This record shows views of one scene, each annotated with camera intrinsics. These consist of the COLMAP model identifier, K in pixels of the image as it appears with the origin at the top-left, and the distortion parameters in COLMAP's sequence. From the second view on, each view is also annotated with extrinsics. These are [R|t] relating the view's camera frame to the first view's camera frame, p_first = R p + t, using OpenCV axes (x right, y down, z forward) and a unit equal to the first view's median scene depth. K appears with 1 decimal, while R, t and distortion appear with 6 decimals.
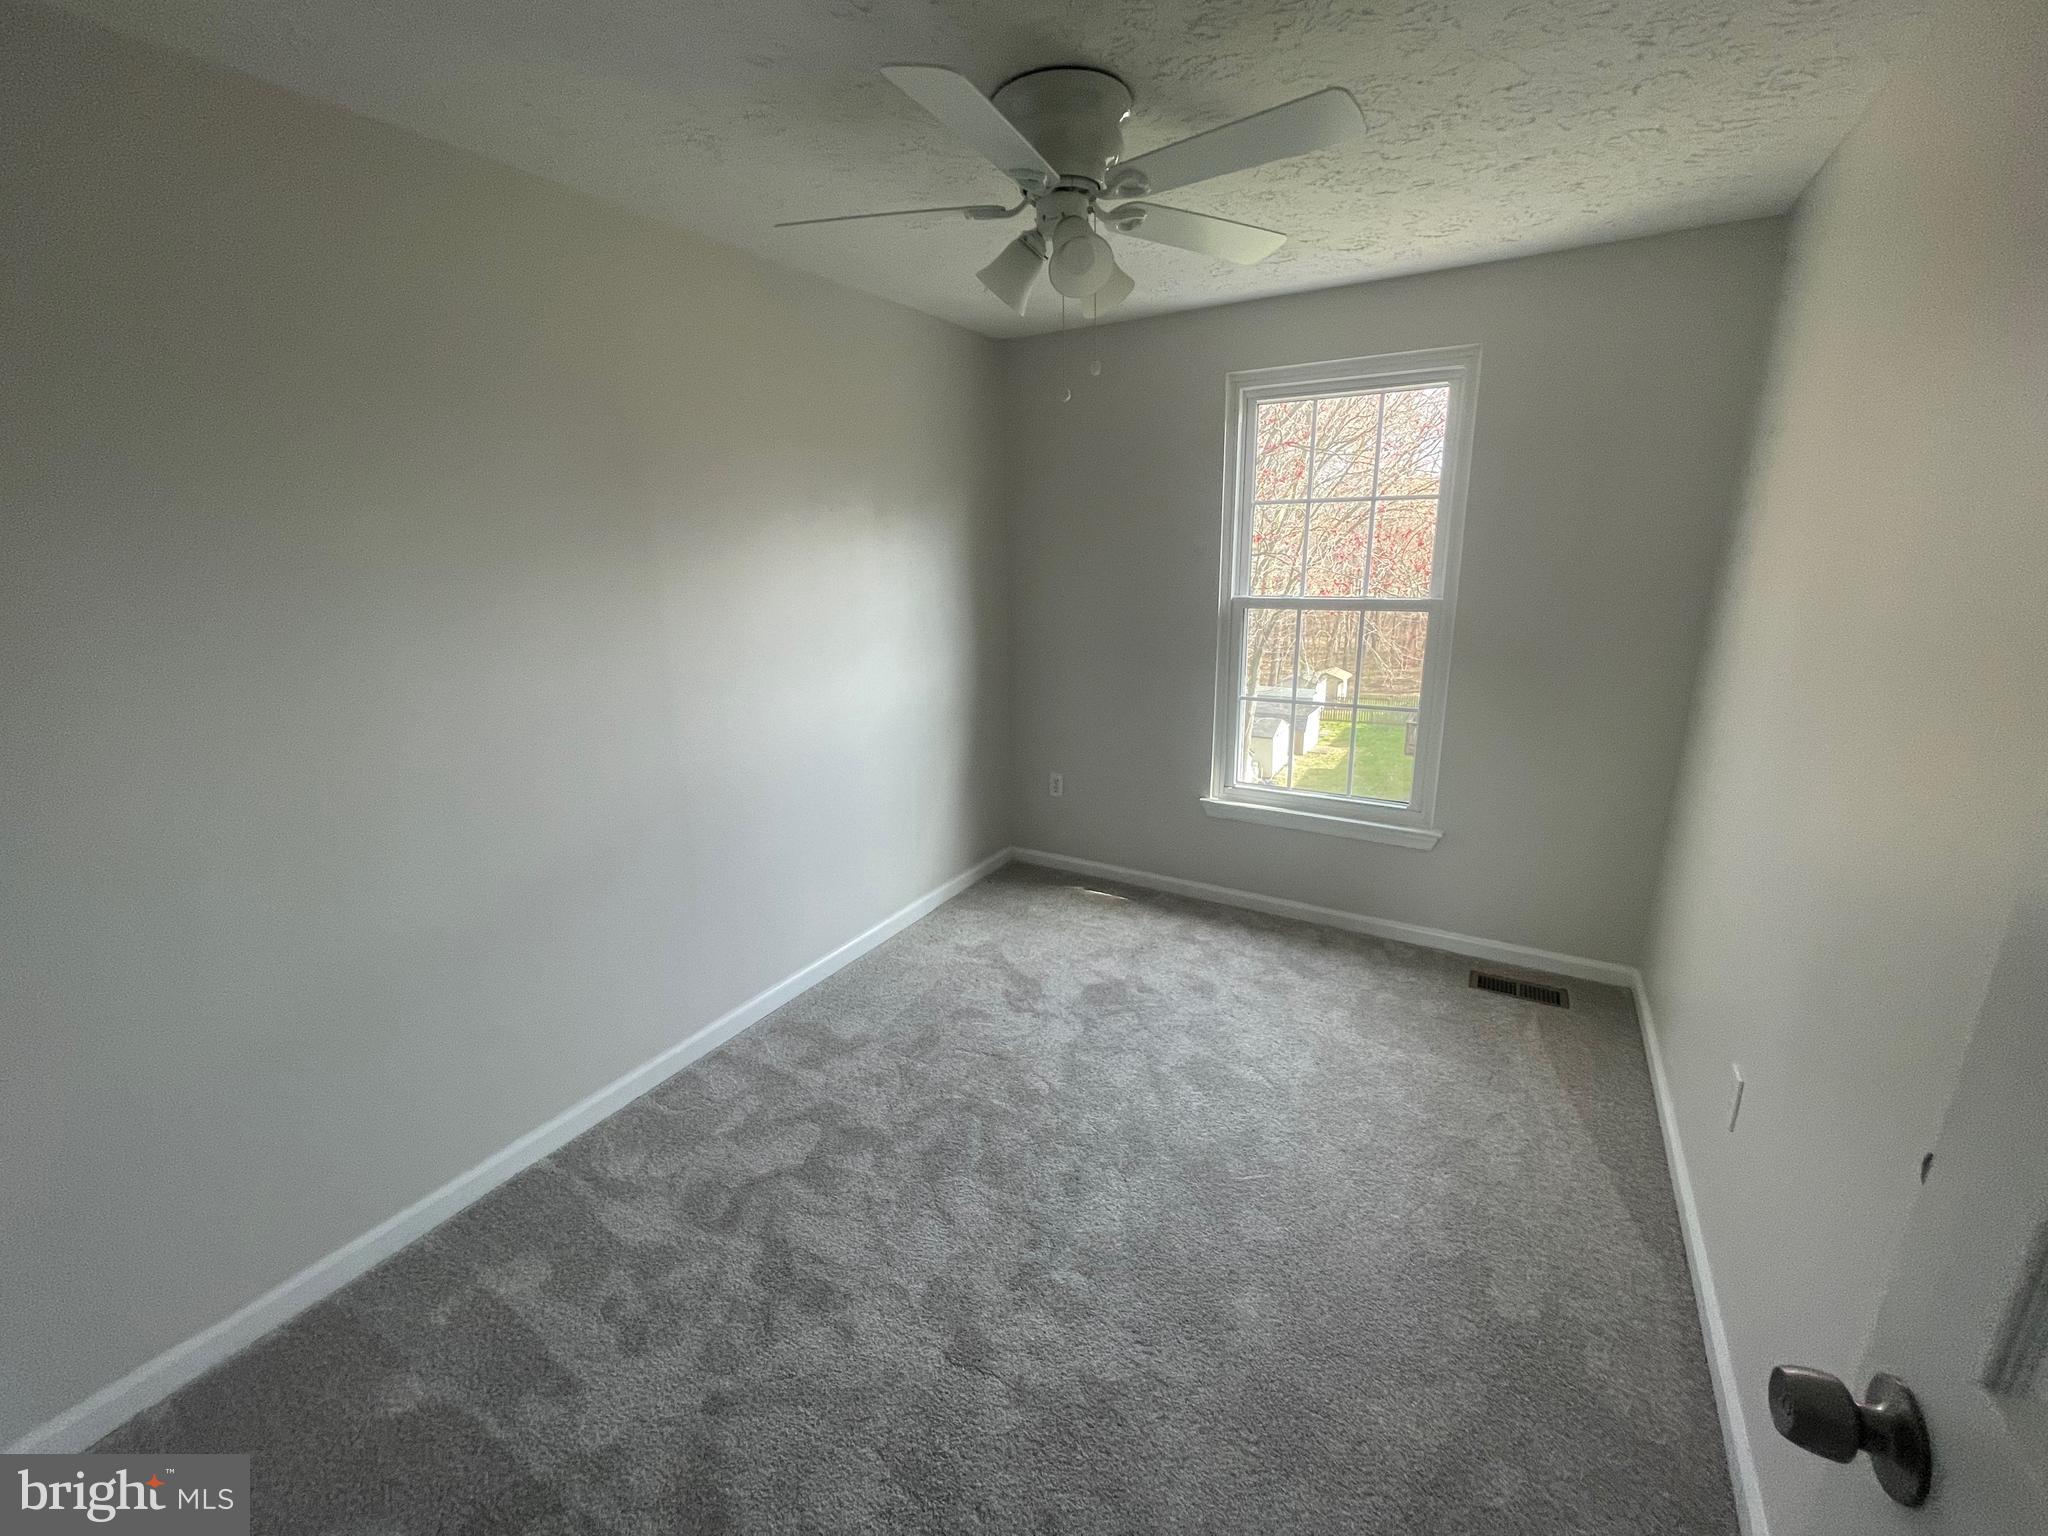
lens RADIAL K [[832.2, 0, 1024.0], [0, 832.2, 768.0], [0, 0, 1]] dist [-0.000430, -0.000026]
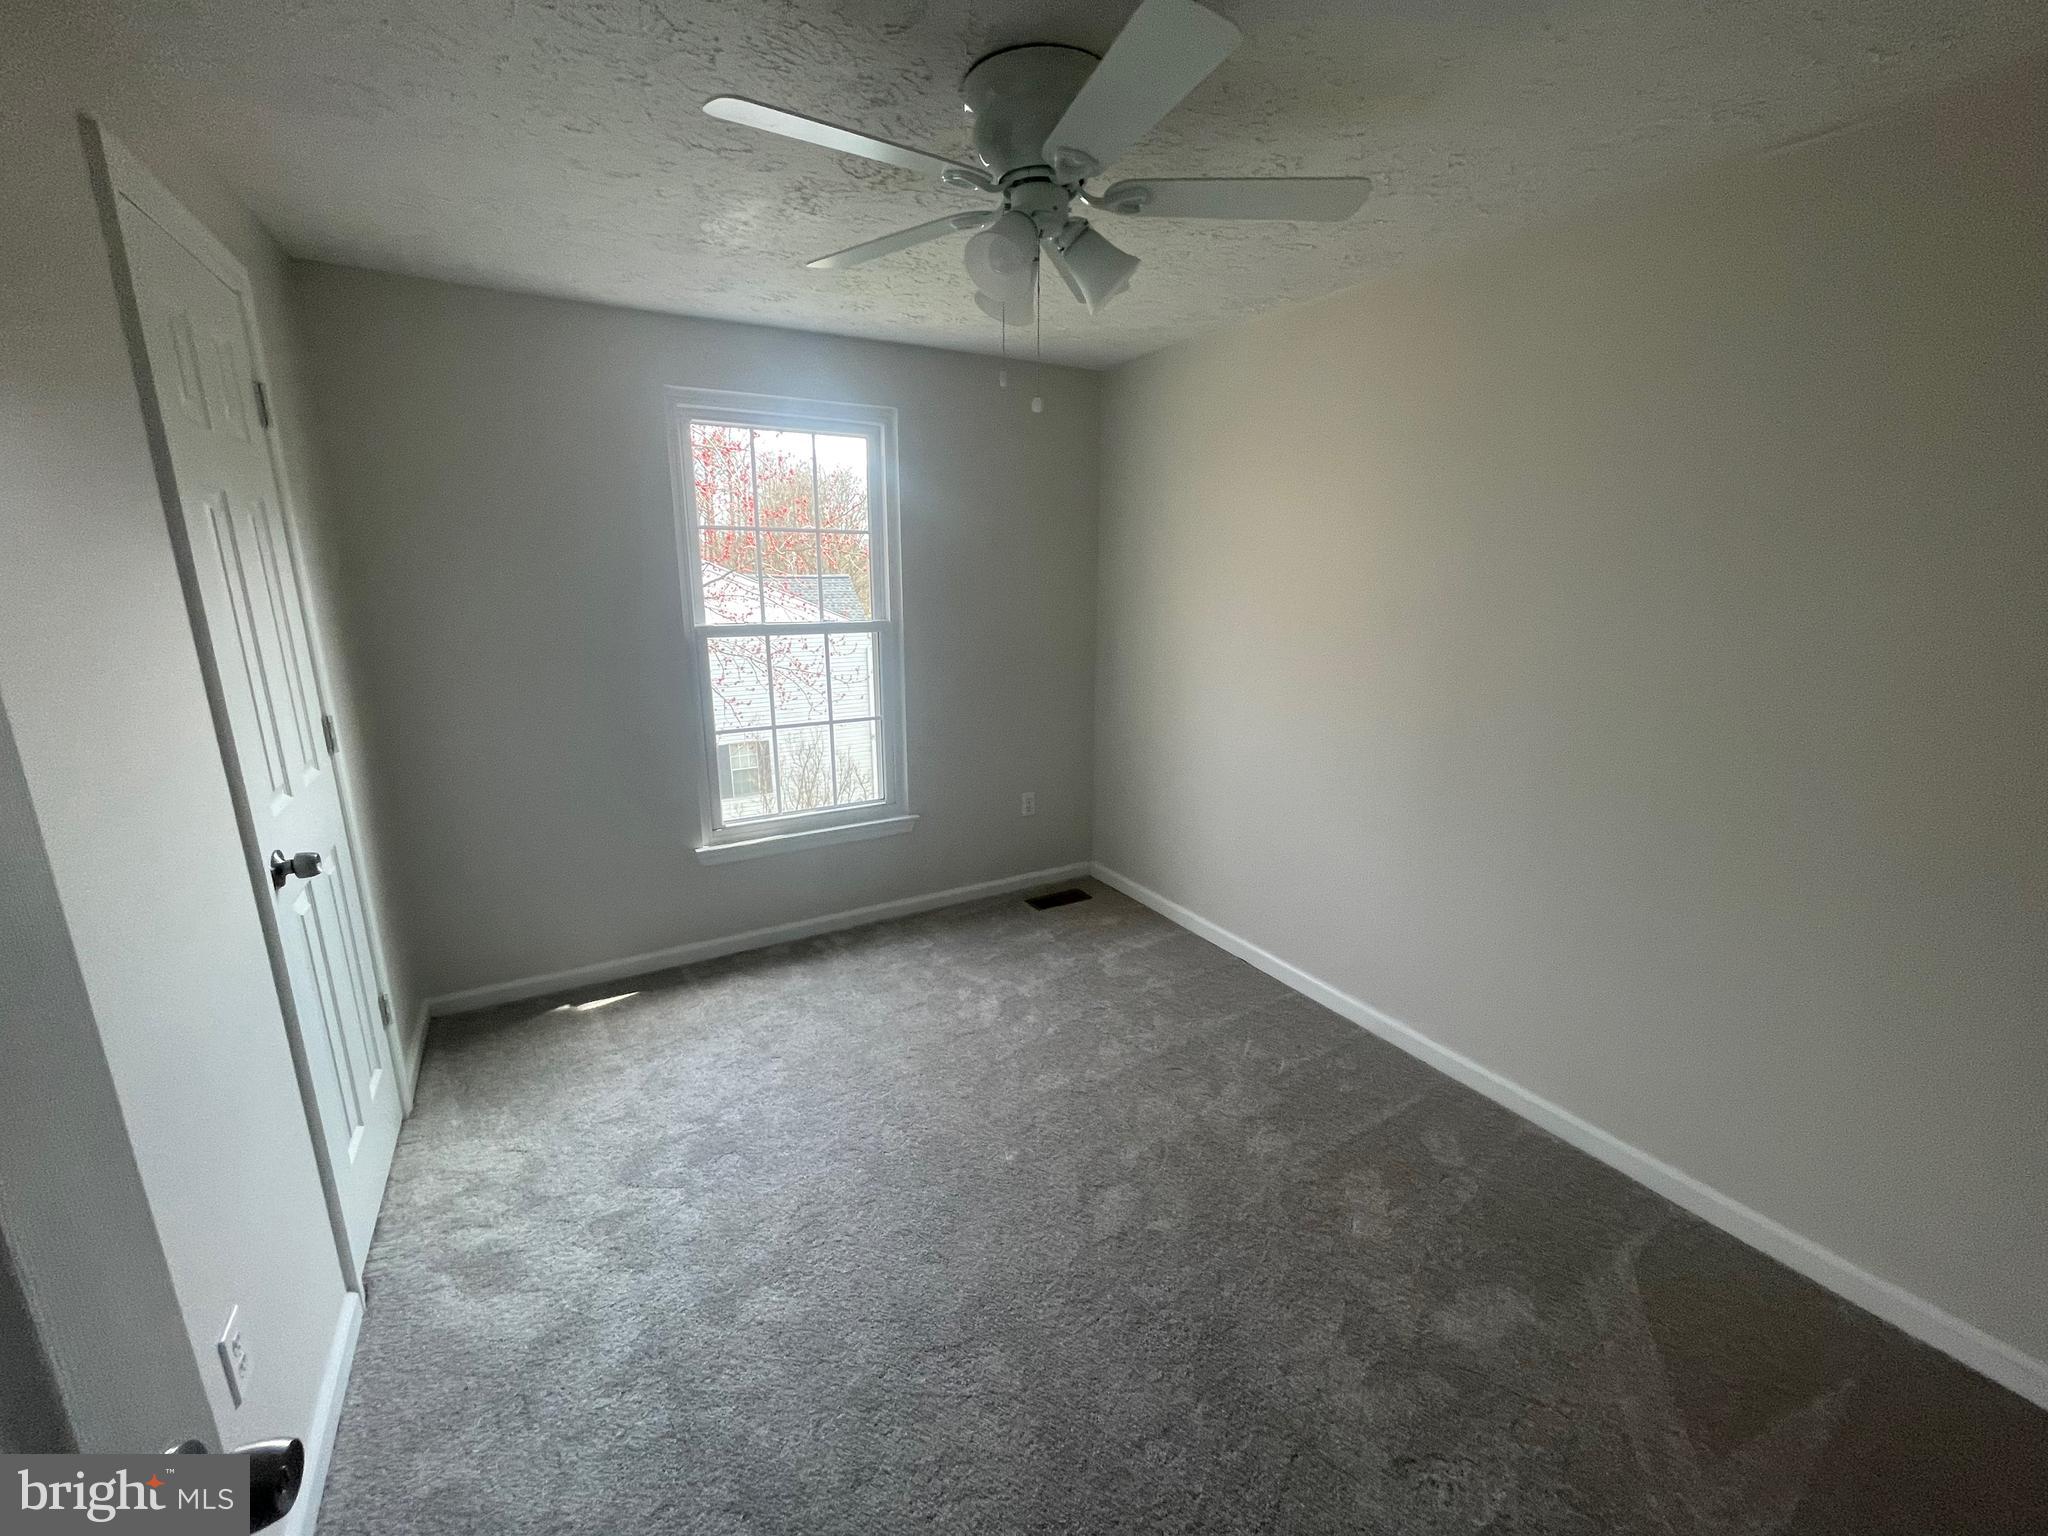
lens RADIAL K [[821.7, 0, 1024.0], [0, 821.7, 768.0], [0, 0, 1]] dist [-0.000101, -0.000020]
pose [[0.439677, -0.186693, 0.878538, -0.440535], [0.214661, 0.971653, 0.099050, -0.068463], [-0.872126, 0.145038, 0.467290, 0.293054]]
